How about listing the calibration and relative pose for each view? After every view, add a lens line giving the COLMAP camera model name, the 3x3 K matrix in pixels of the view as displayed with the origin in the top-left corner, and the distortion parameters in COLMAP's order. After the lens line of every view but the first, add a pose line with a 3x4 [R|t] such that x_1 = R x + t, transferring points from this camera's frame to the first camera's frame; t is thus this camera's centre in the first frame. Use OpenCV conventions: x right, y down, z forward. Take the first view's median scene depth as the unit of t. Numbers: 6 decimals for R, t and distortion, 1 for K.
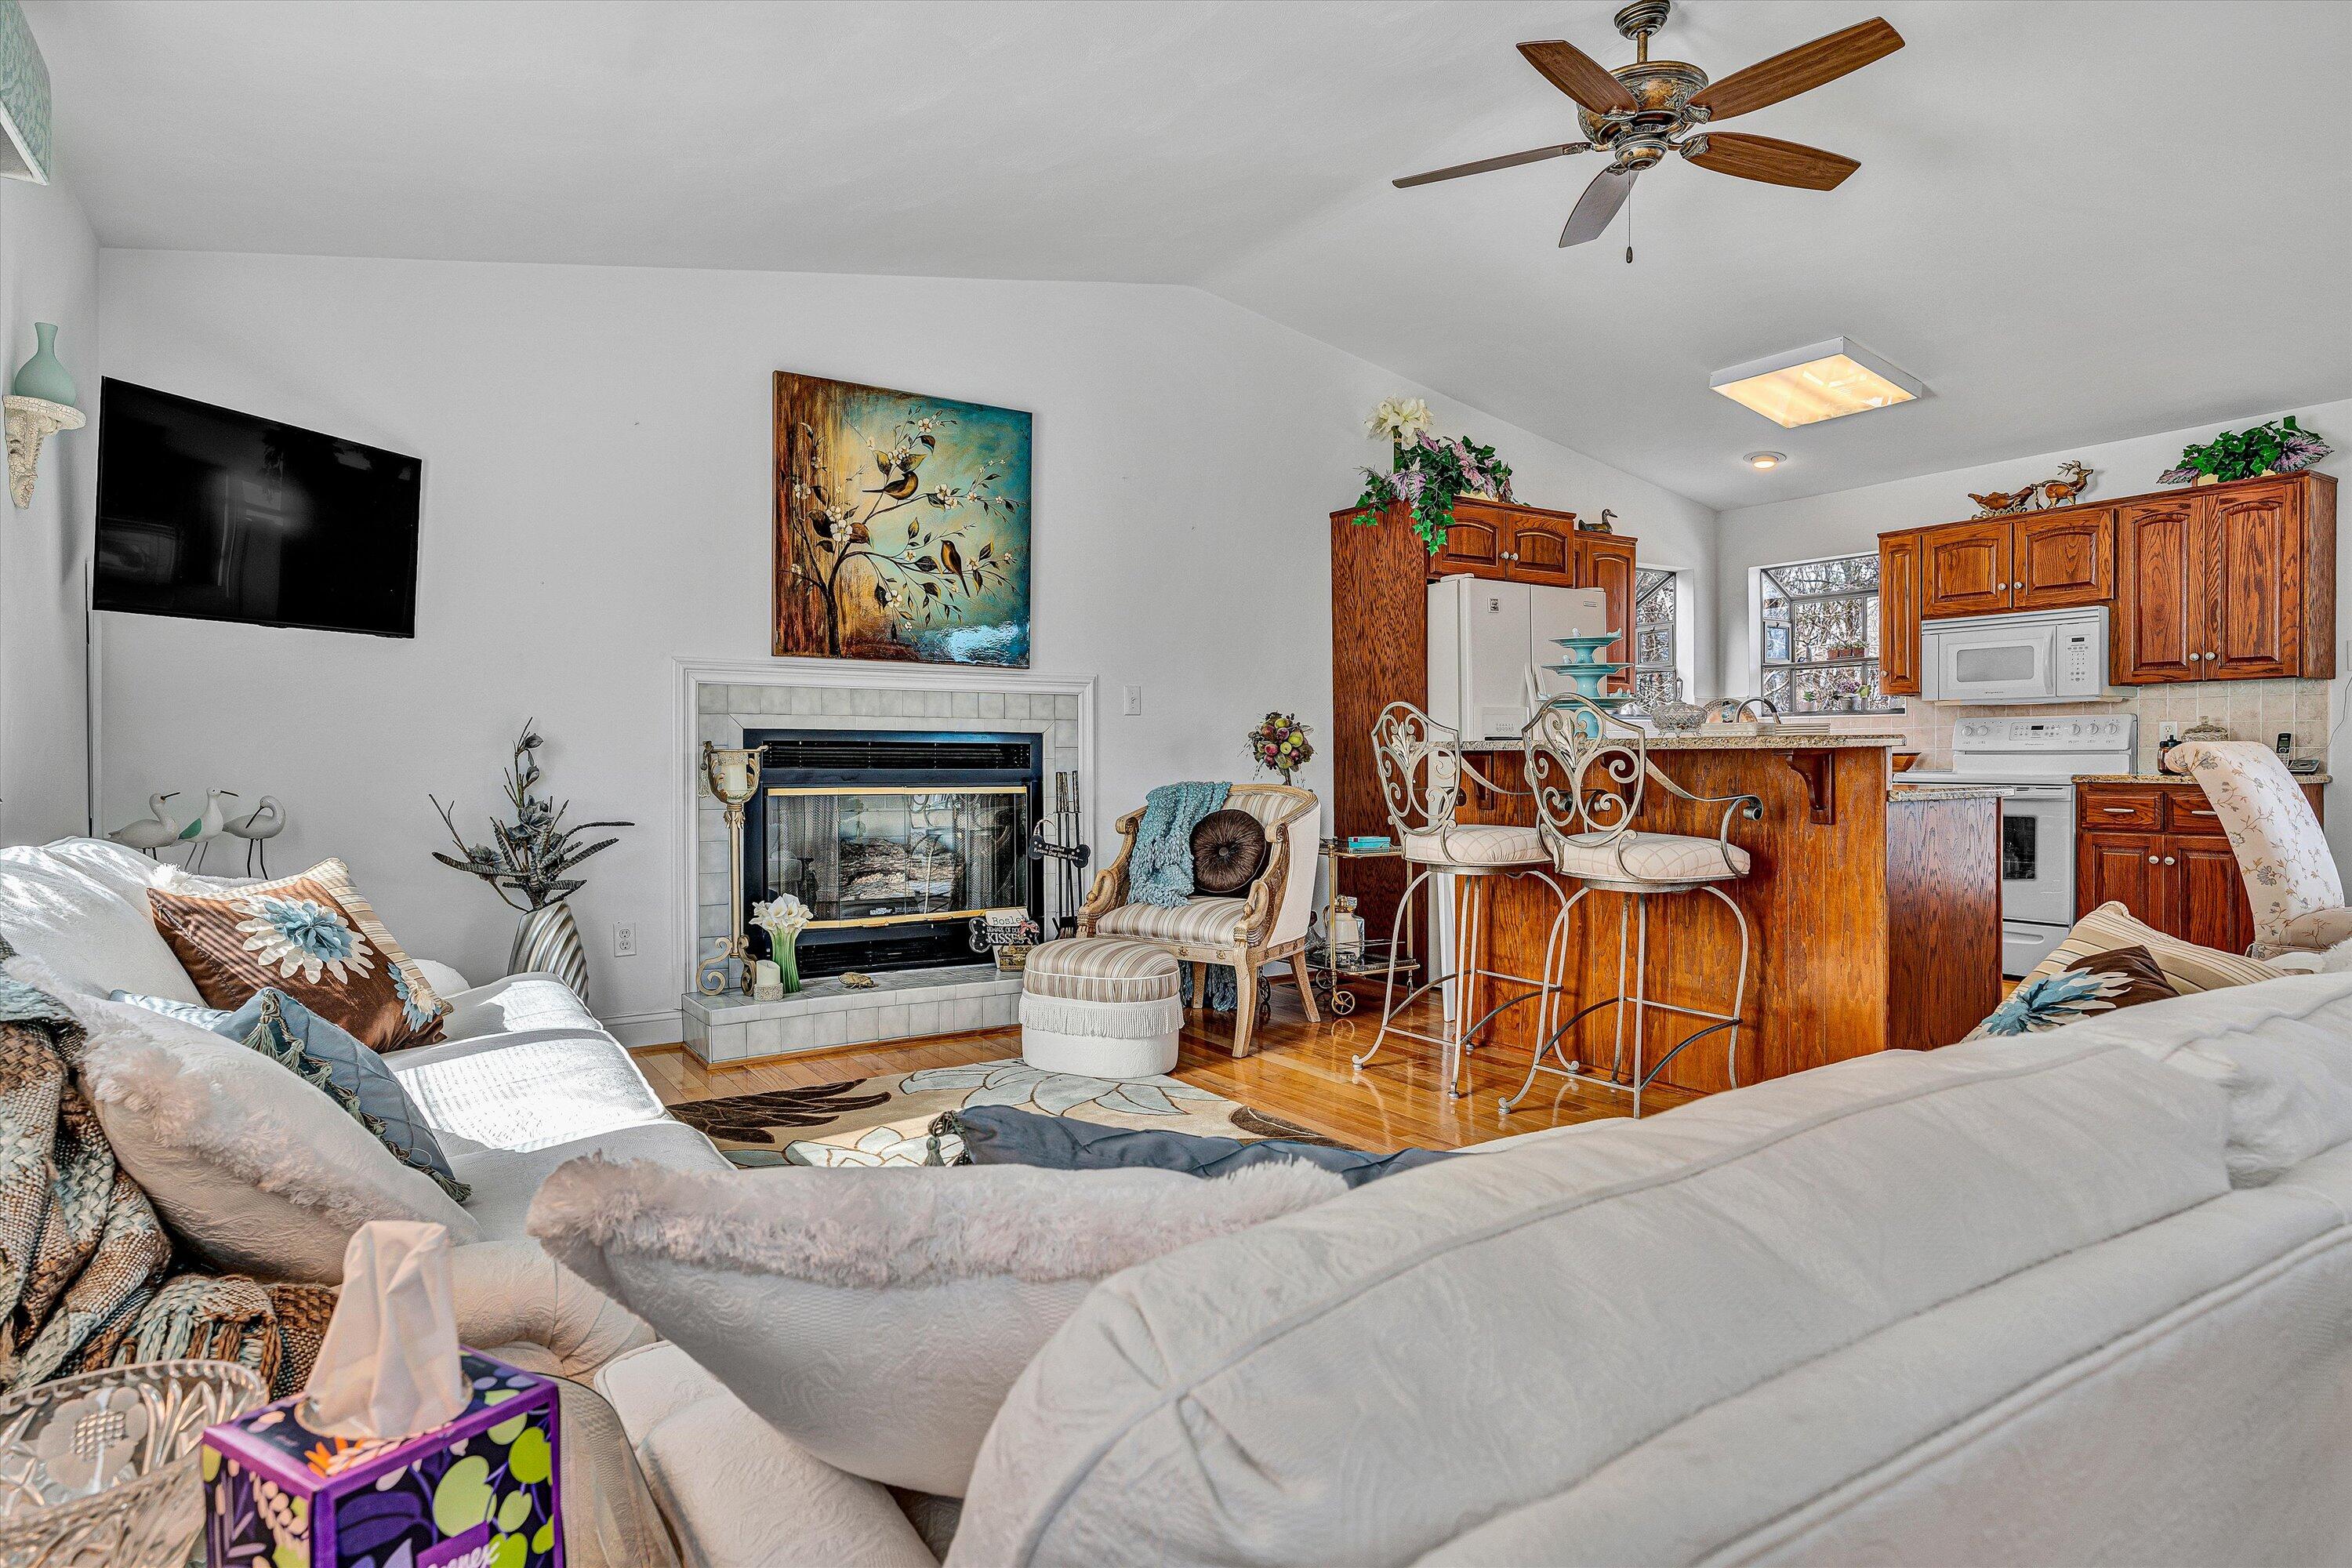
lens RADIAL K [[1311.8, 0, 1194.7], [0, 1311.8, 778.7], [0, 0, 1]] dist [0.000385, 0.001079]
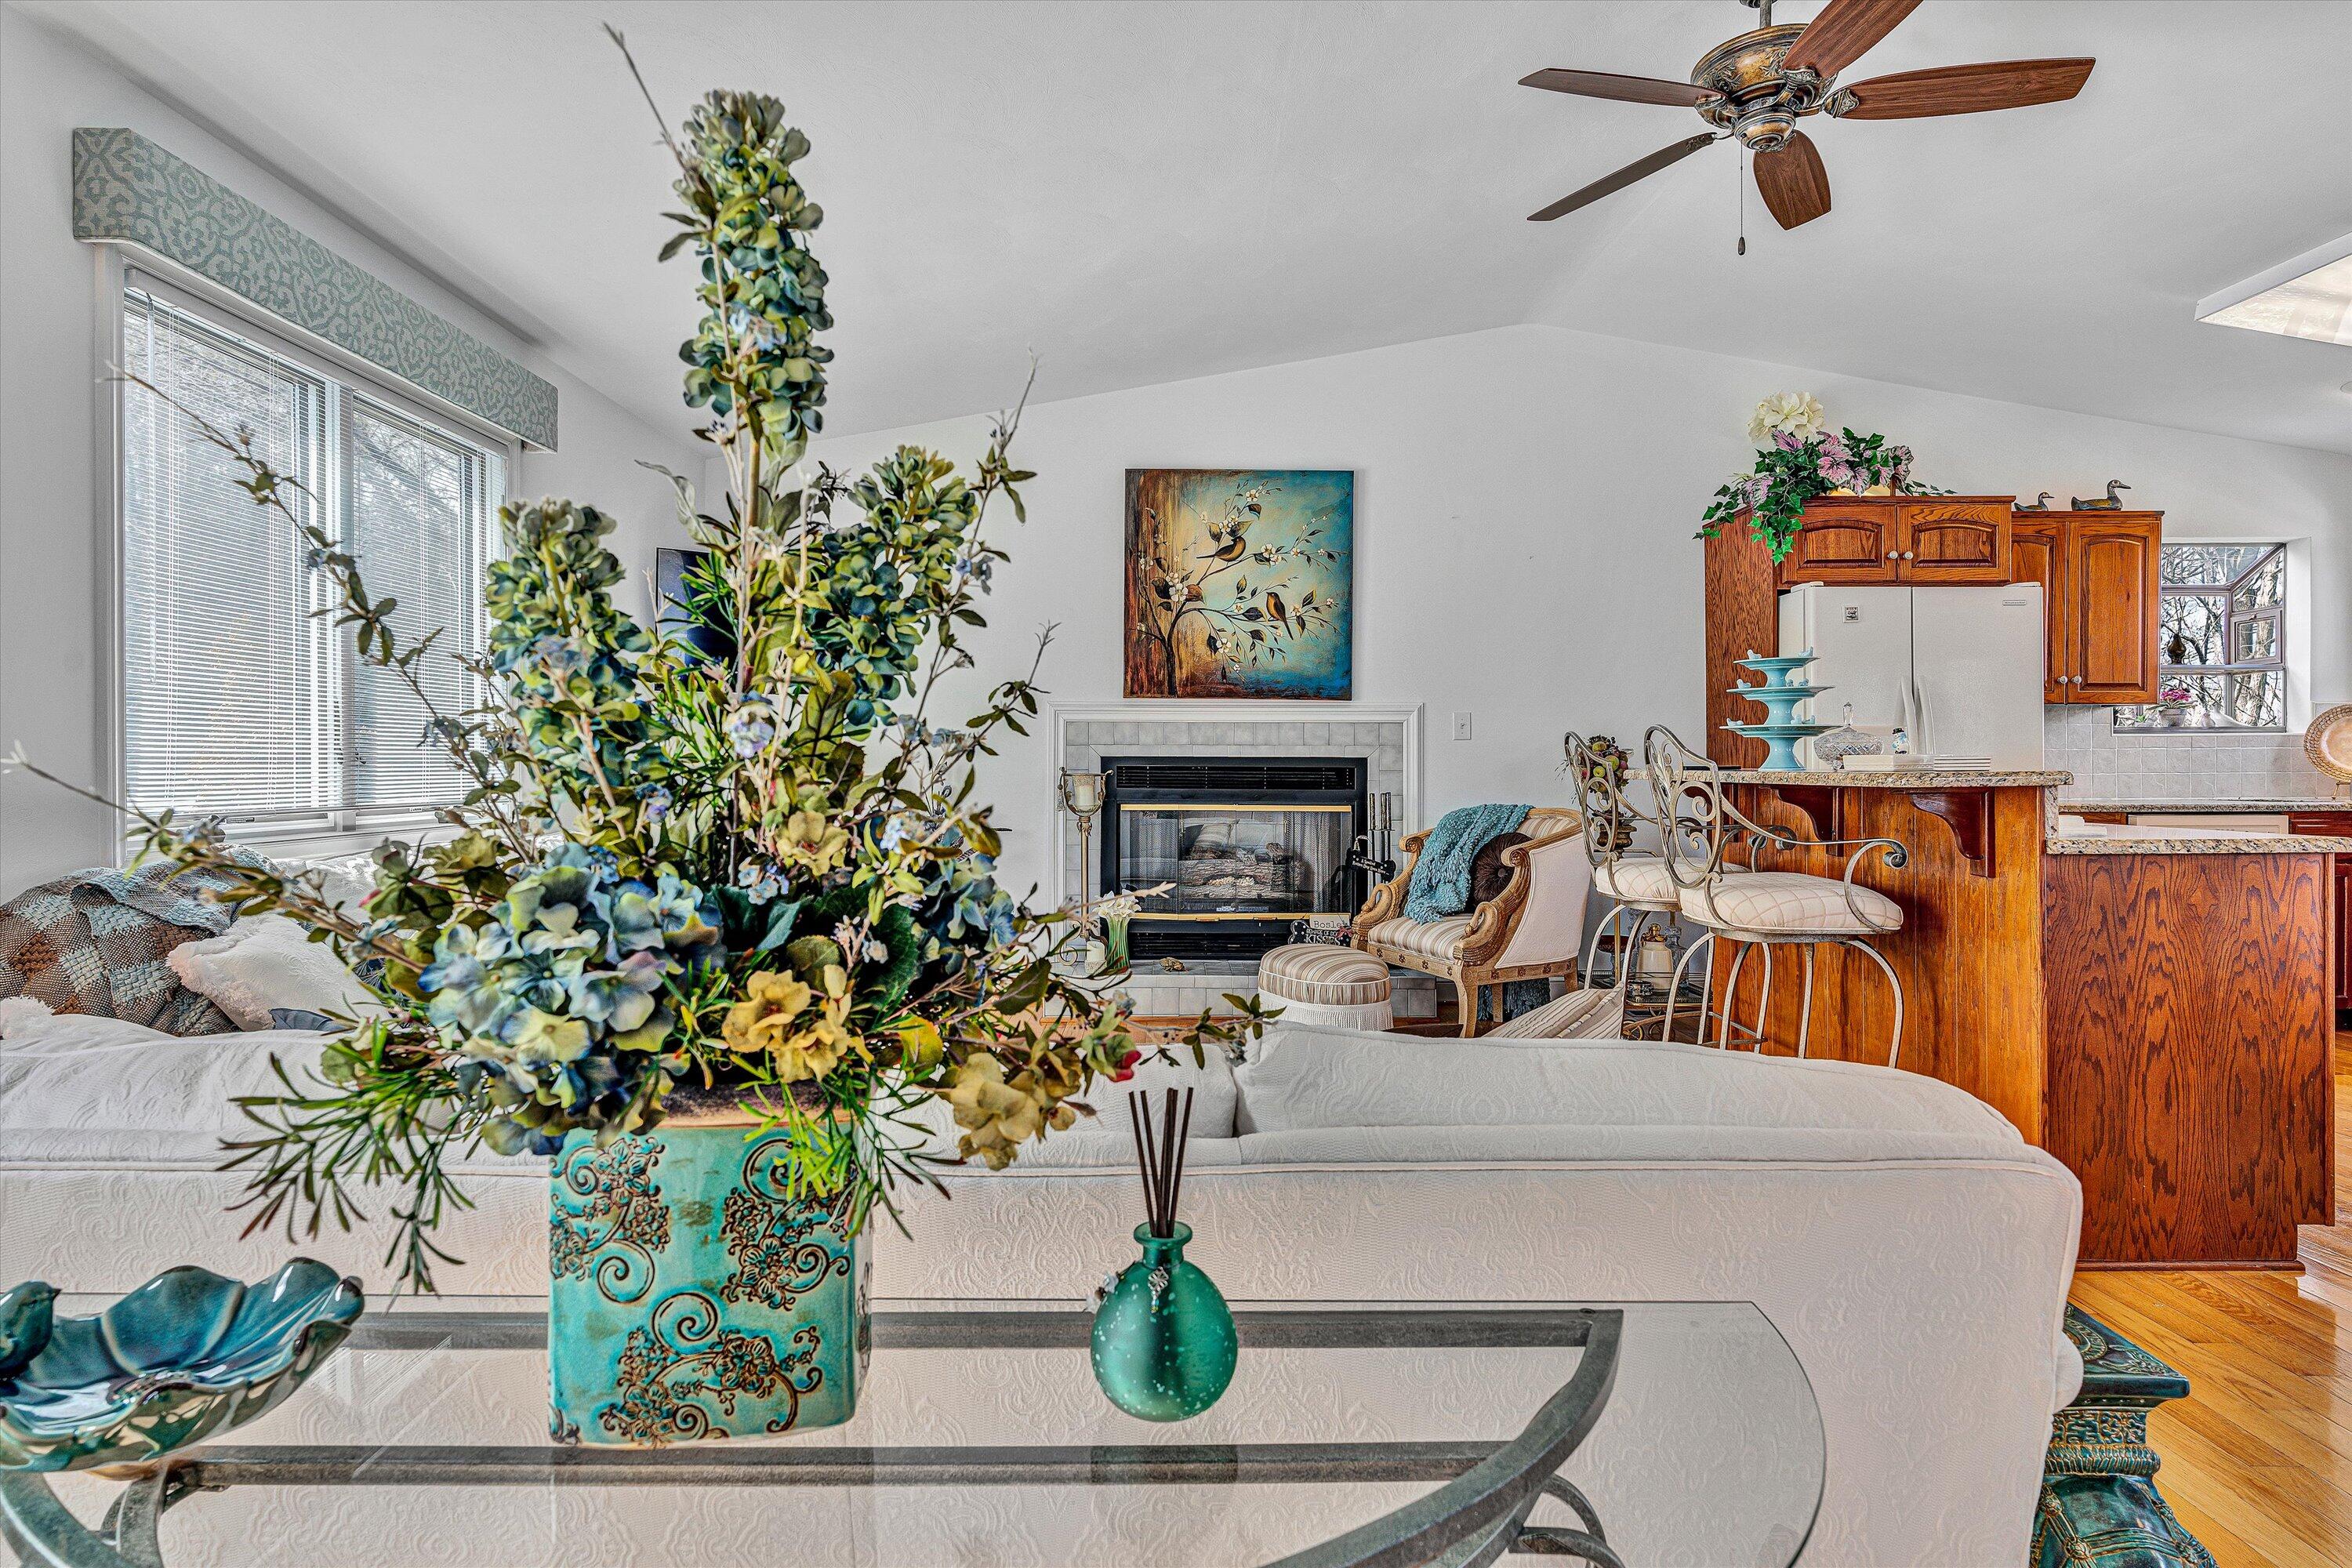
lens RADIAL K [[1235.9, 0, 1188.8], [0, 1235.9, 777.4], [0, 0, 1]] dist [-0.000905, 0.000175]
pose [[0.837170, 0.007793, -0.546888, 0.361169], [-0.010895, 0.999938, -0.002429, -0.015444], [0.546835, 0.007991, 0.837202, 0.050477]]
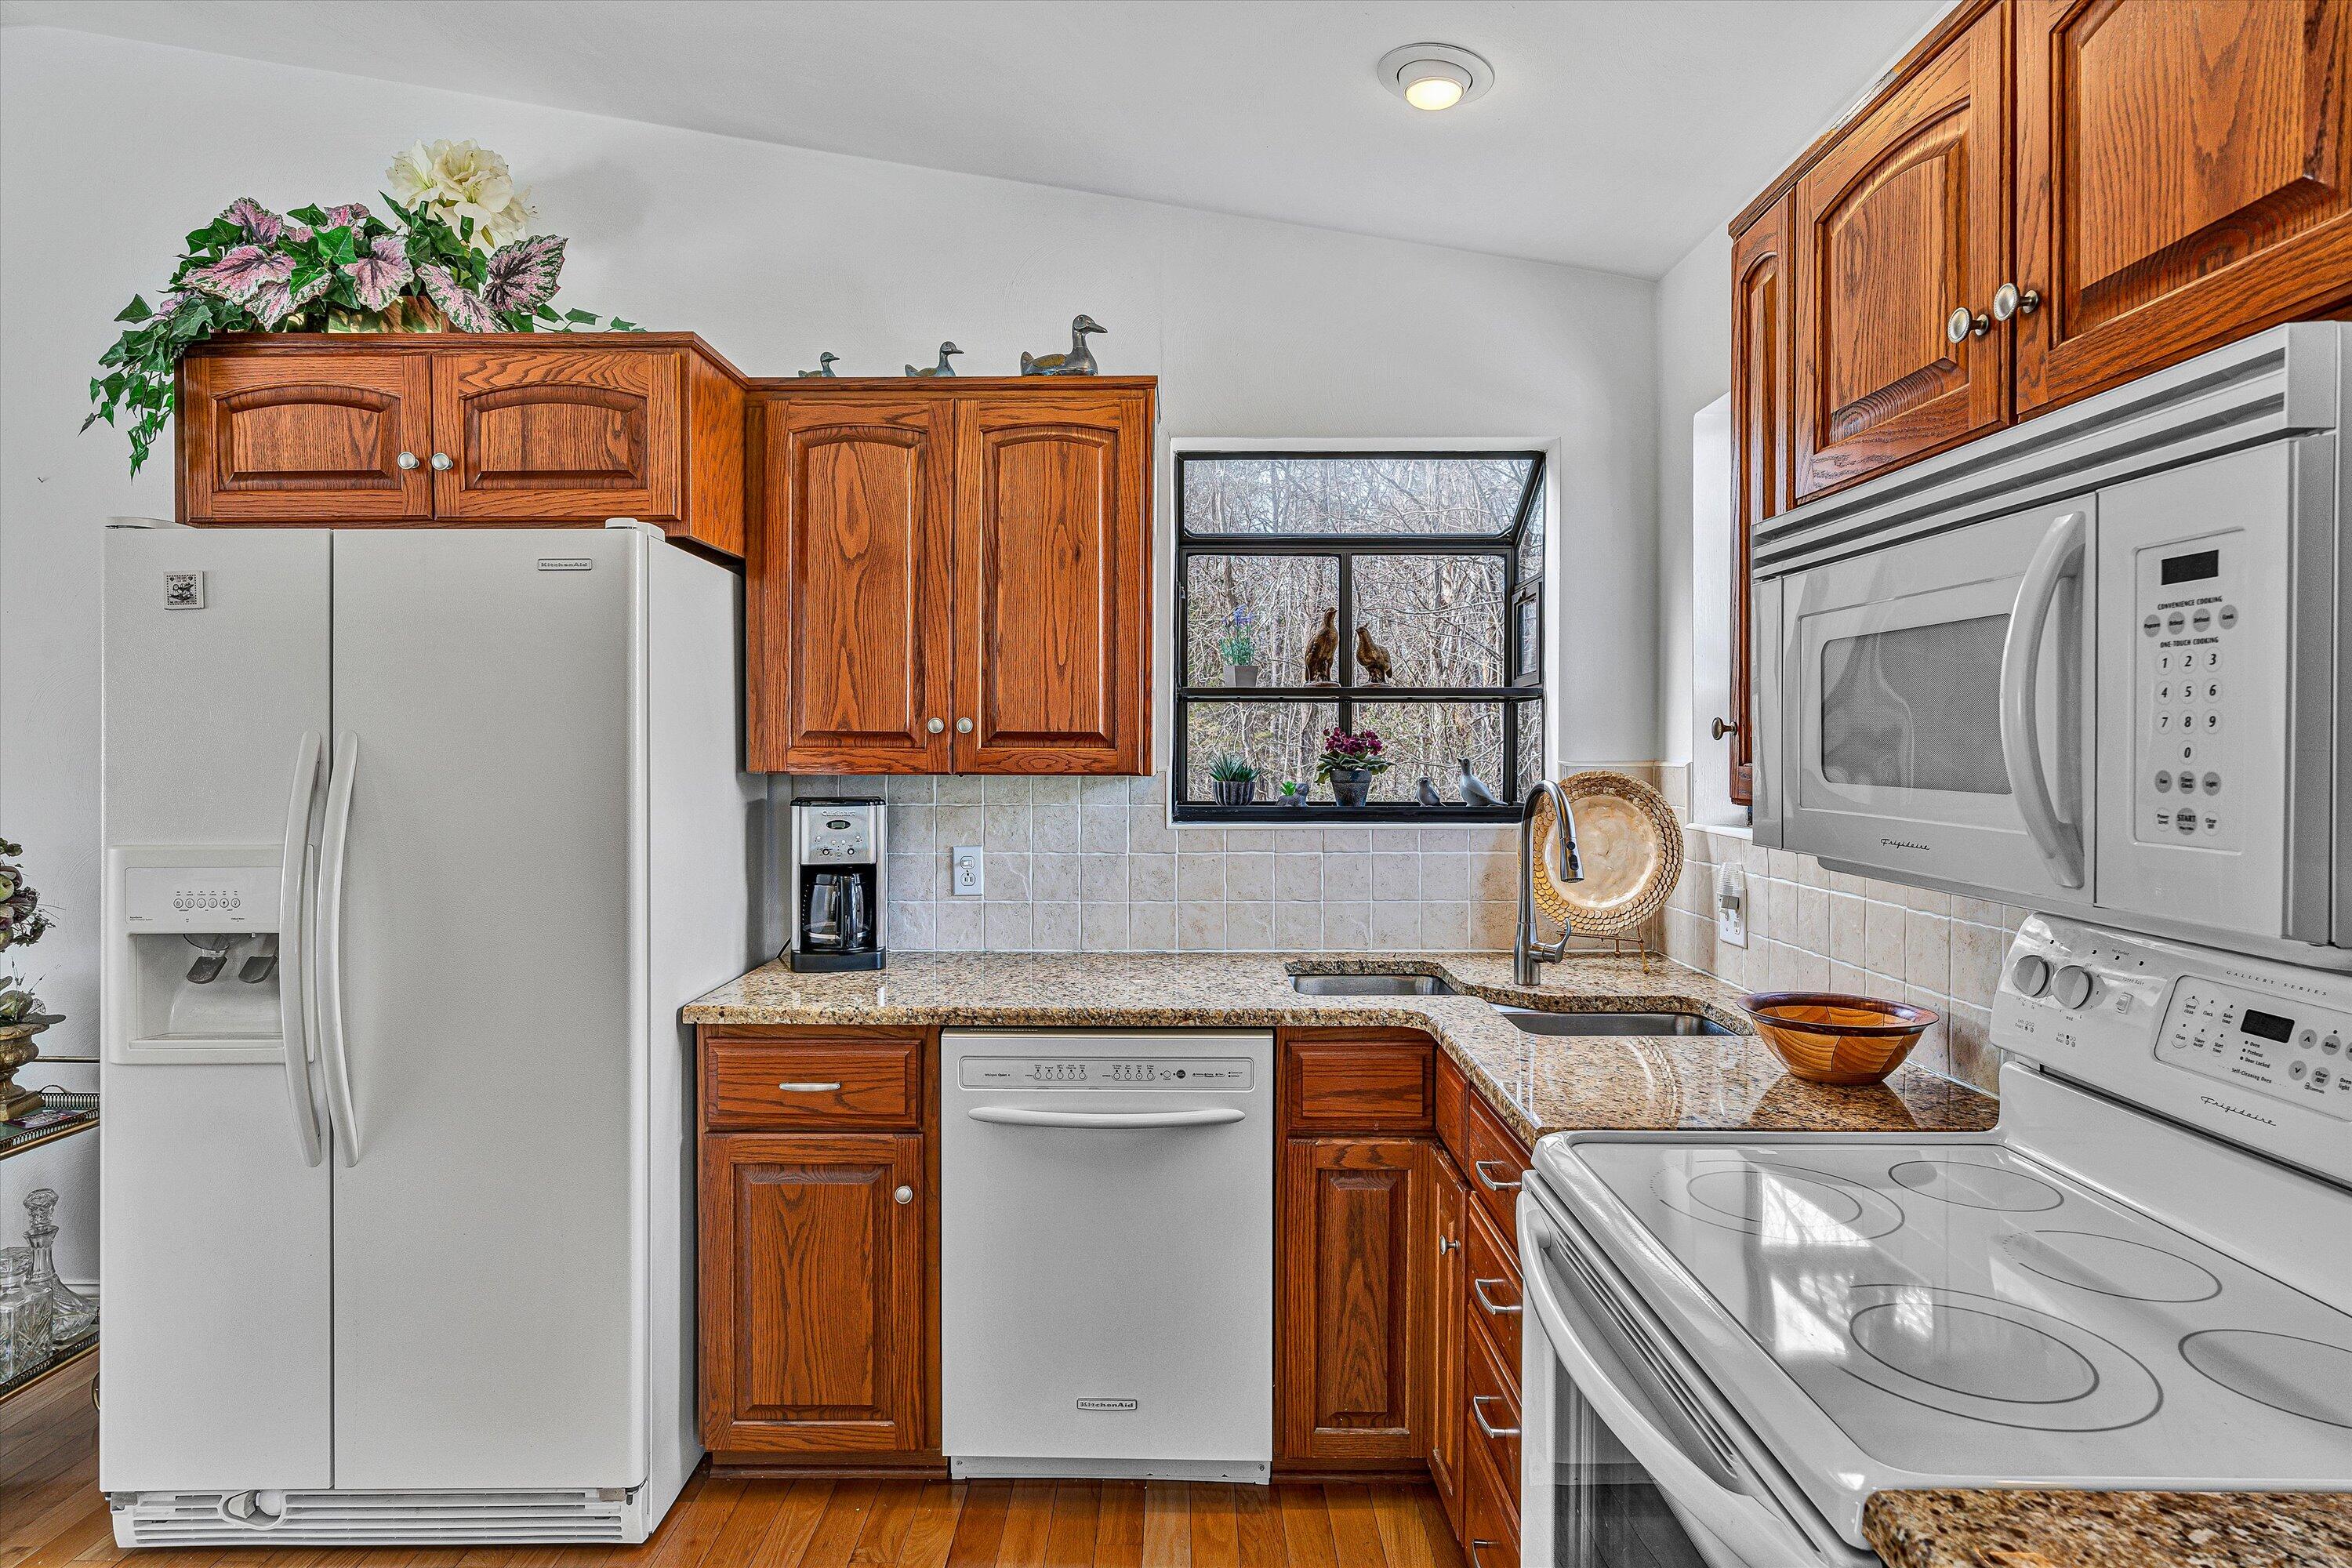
lens RADIAL K [[1311.8, 0, 1173.1], [0, 1311.8, 766.7], [0, 0, 1]] dist [0.000385, 0.001079]
pose [[0.825716, 0.013935, -0.563915, 0.806366], [-0.013935, 0.999894, 0.004304, -0.098621], [0.563915, 0.004304, 0.825822, 0.974615]]
